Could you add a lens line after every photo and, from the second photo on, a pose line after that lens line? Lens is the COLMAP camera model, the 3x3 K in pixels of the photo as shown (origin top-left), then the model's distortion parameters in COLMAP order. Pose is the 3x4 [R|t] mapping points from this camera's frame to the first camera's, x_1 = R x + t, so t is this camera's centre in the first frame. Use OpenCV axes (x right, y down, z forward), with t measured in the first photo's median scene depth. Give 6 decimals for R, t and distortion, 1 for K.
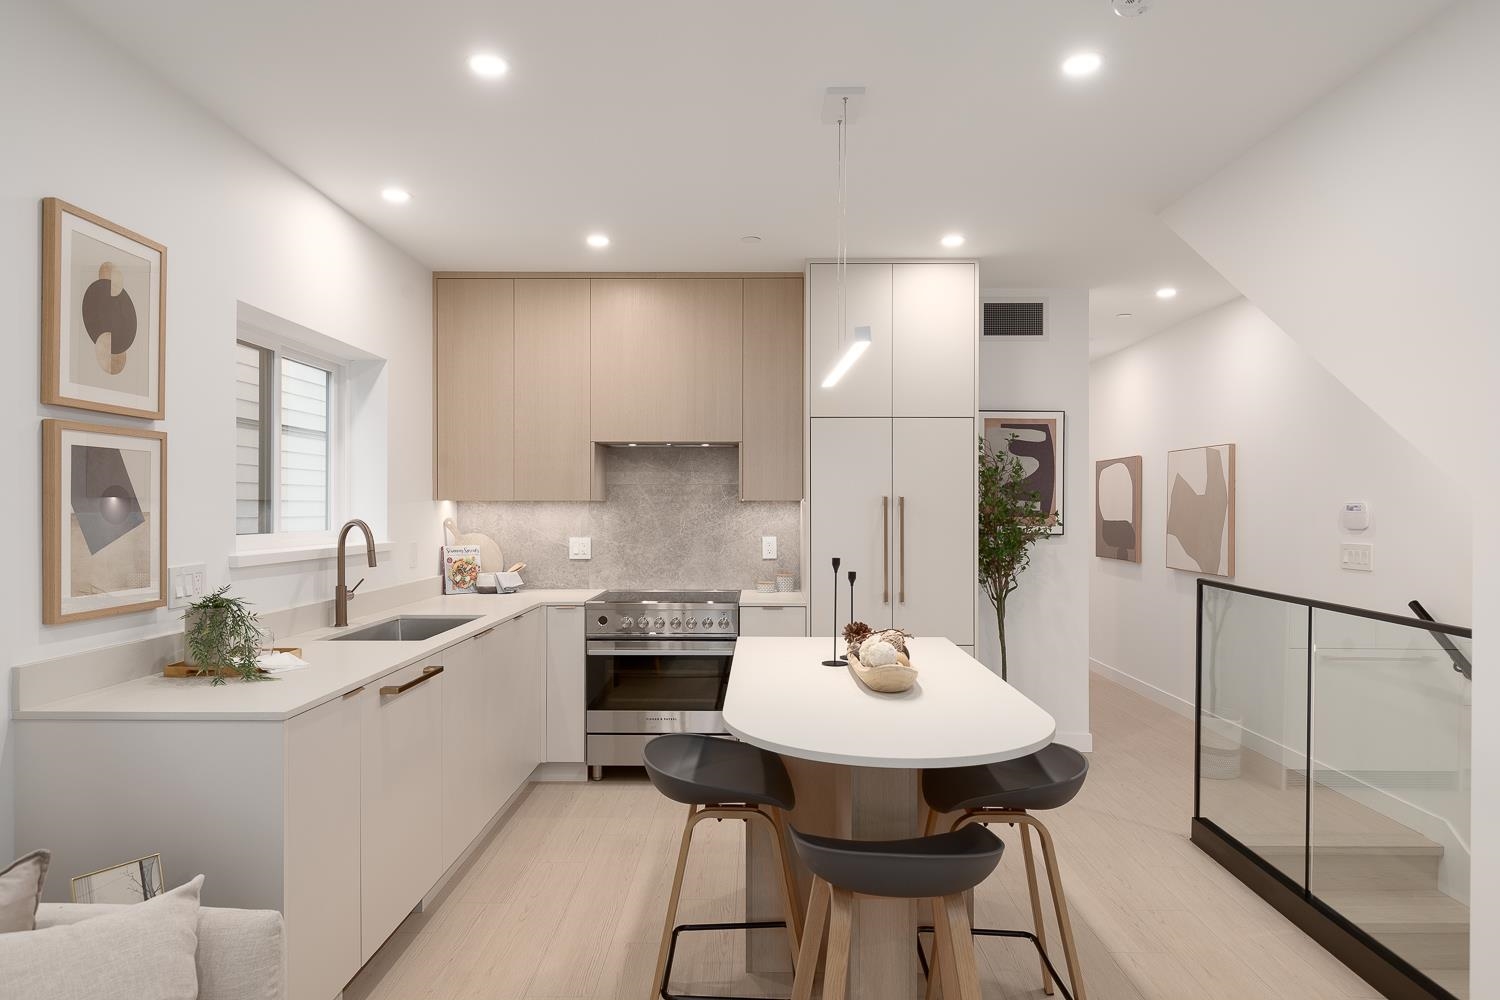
lens RADIAL K [[862.4, 0, 745.7], [0, 862.4, 507.8], [0, 0, 1]] dist [0.005118, -0.001948]
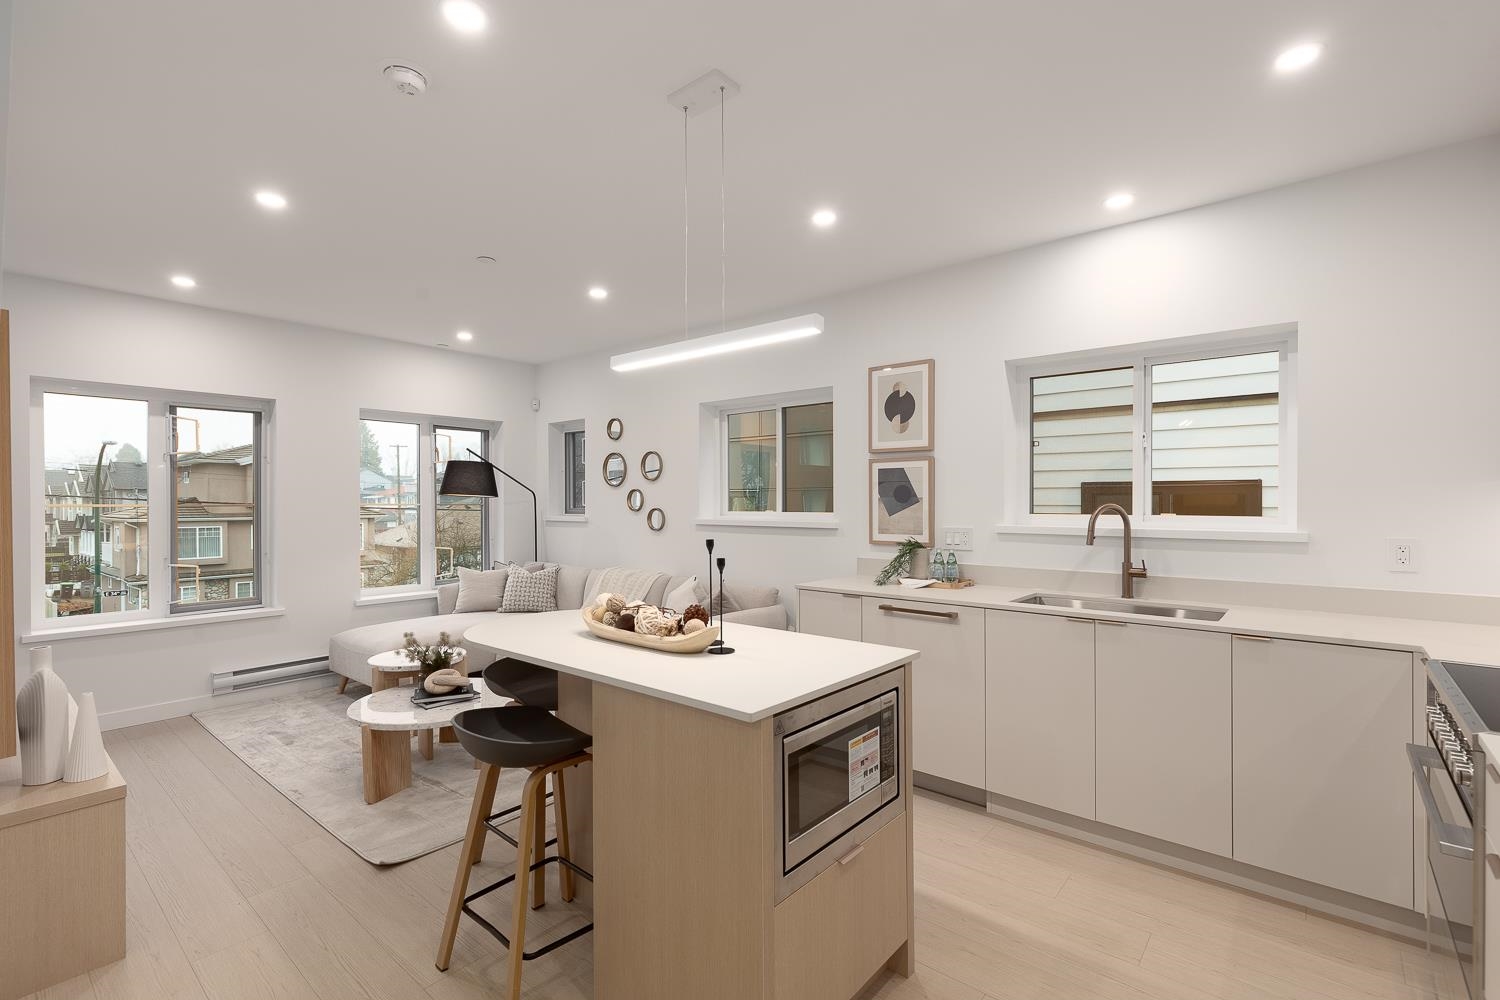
lens RADIAL K [[690.2, 0, 778.5], [0, 690.2, 510.5], [0, 0, 1]] dist [-0.001460, -0.000875]
pose [[-0.614136, 0.008443, -0.789155, 0.534029], [0.000051, 0.999943, 0.010658, 0.012572], [0.789200, 0.006505, -0.614102, 1.199497]]
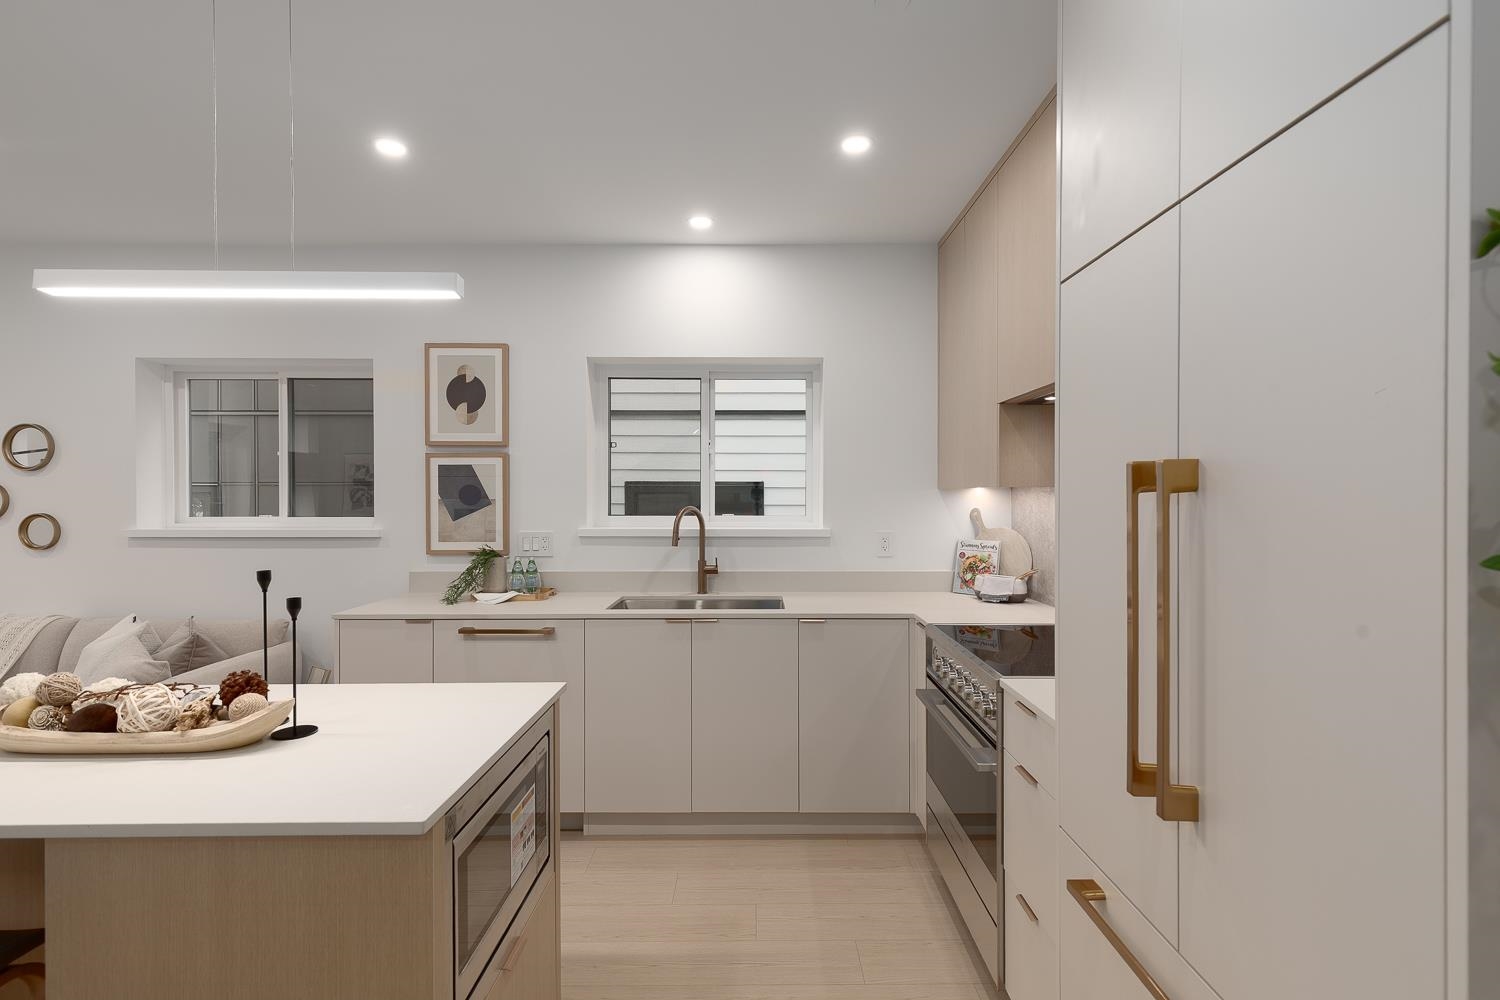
lens RADIAL K [[690.2, 0, 759.4], [0, 690.2, 500.3], [0, 0, 1]] dist [-0.001460, -0.000875]
pose [[0.040010, 0.007473, -0.999171, 0.510176], [-0.001868, 0.999971, 0.007405, -0.002836], [0.999198, 0.001570, 0.040023, 1.035431]]
